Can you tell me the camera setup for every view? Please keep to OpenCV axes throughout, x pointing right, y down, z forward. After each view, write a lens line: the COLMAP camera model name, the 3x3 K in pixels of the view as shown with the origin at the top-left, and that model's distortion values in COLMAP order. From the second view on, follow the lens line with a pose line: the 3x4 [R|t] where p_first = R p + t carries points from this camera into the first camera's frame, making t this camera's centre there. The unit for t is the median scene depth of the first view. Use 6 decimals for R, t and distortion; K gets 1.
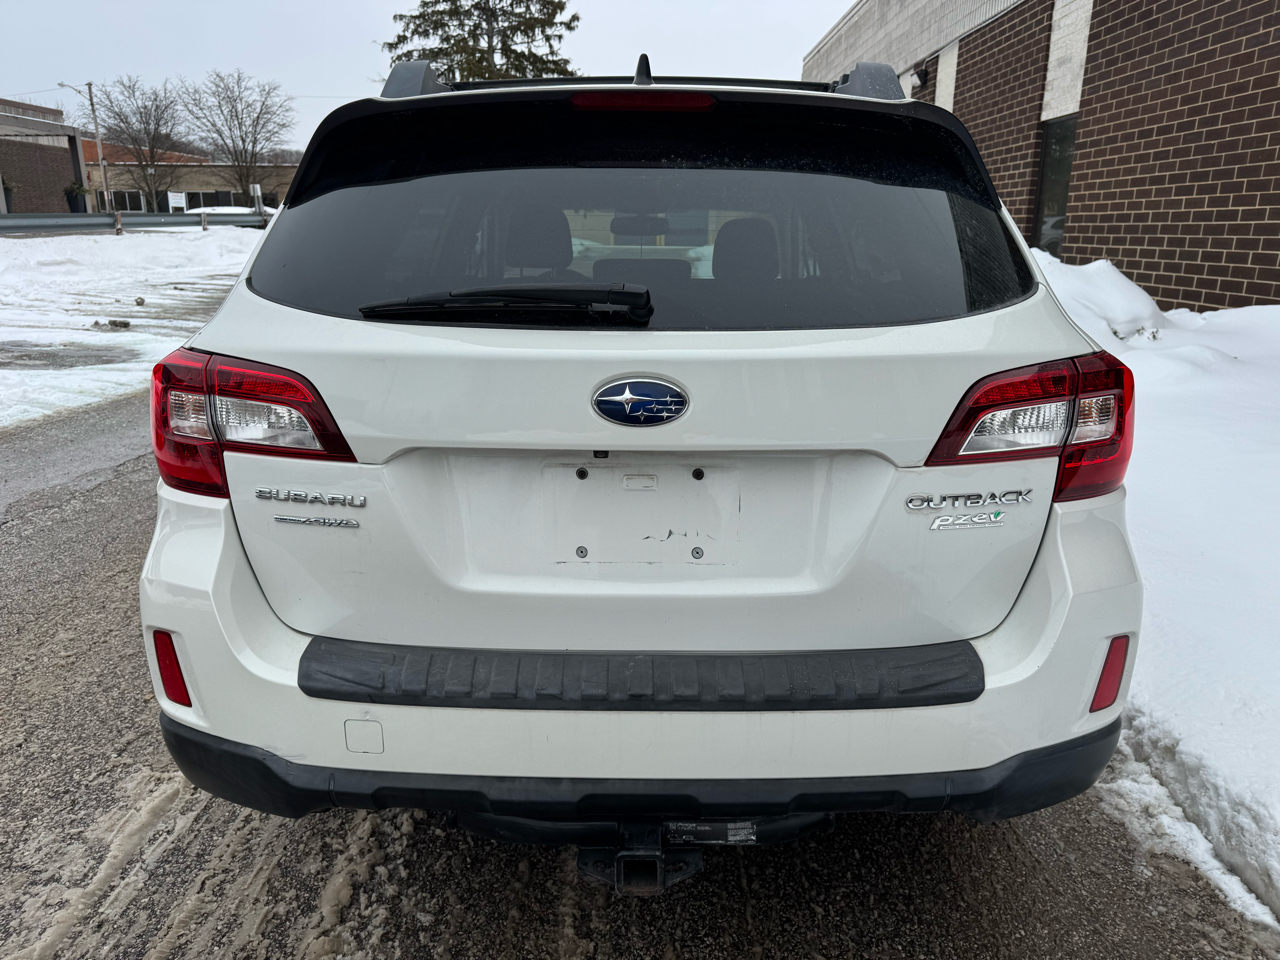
lens RADIAL K [[905.8, 0, 633.2], [0, 905.8, 481.0], [0, 0, 1]] dist [0.022794, -0.020423]
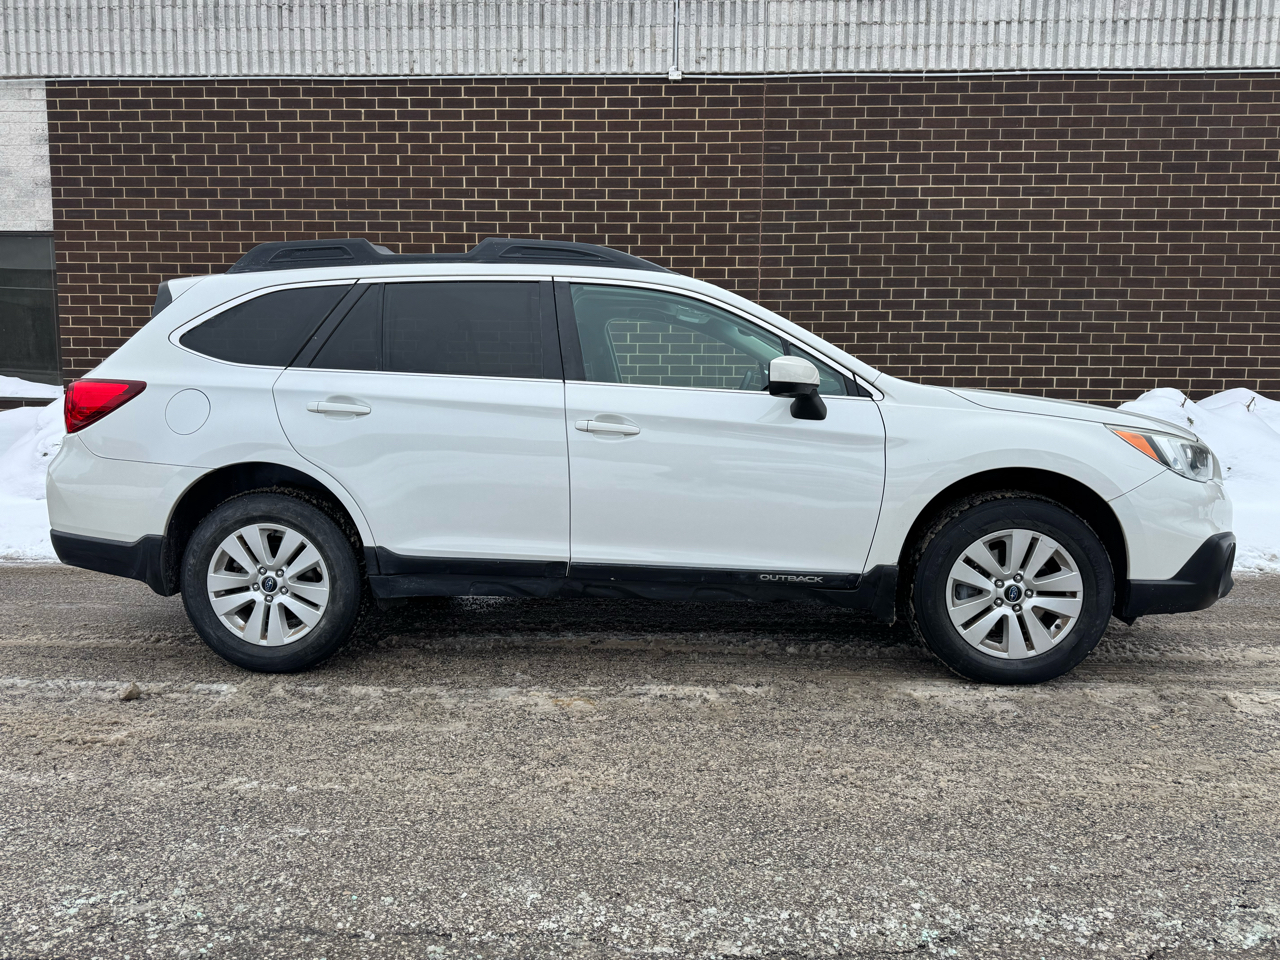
lens RADIAL K [[905.8, 0, 639.4], [0, 905.8, 485.3], [0, 0, 1]] dist [0.022794, -0.020423]
pose [[0.039883, -0.113491, 0.992738, -0.704783], [0.258524, 0.960871, 0.099462, -0.136123], [-0.965181, 0.252679, 0.067663, 0.634214]]
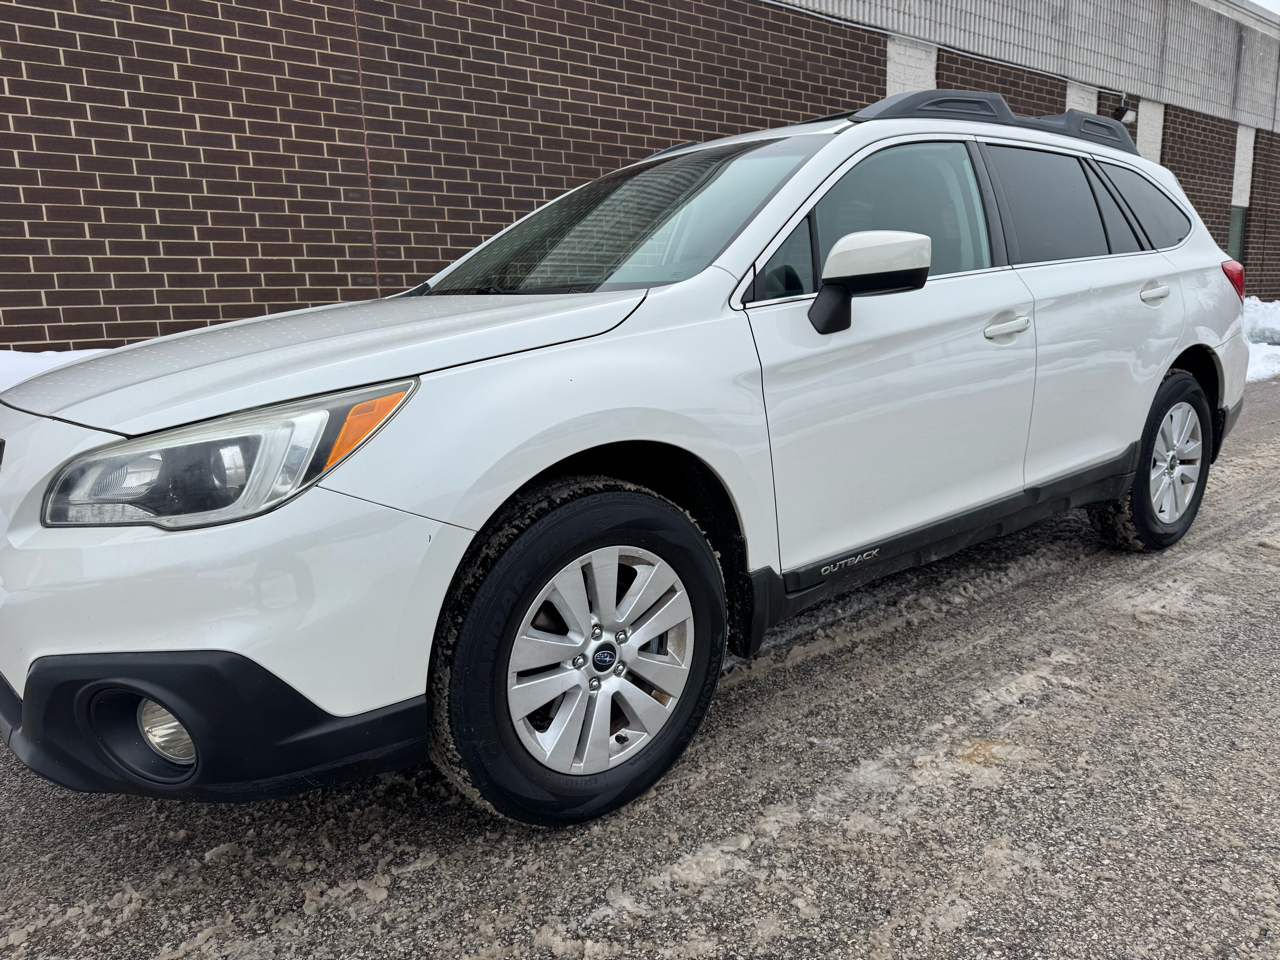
lens RADIAL K [[905.8, 0, 640.1], [0, 905.8, 480.9], [0, 0, 1]] dist [0.022794, -0.020423]
pose [[-0.638341, -0.137384, 0.757394, -0.370067], [0.227277, 0.906438, 0.355970, -0.222818], [-0.735436, 0.399368, -0.547393, 0.985621]]
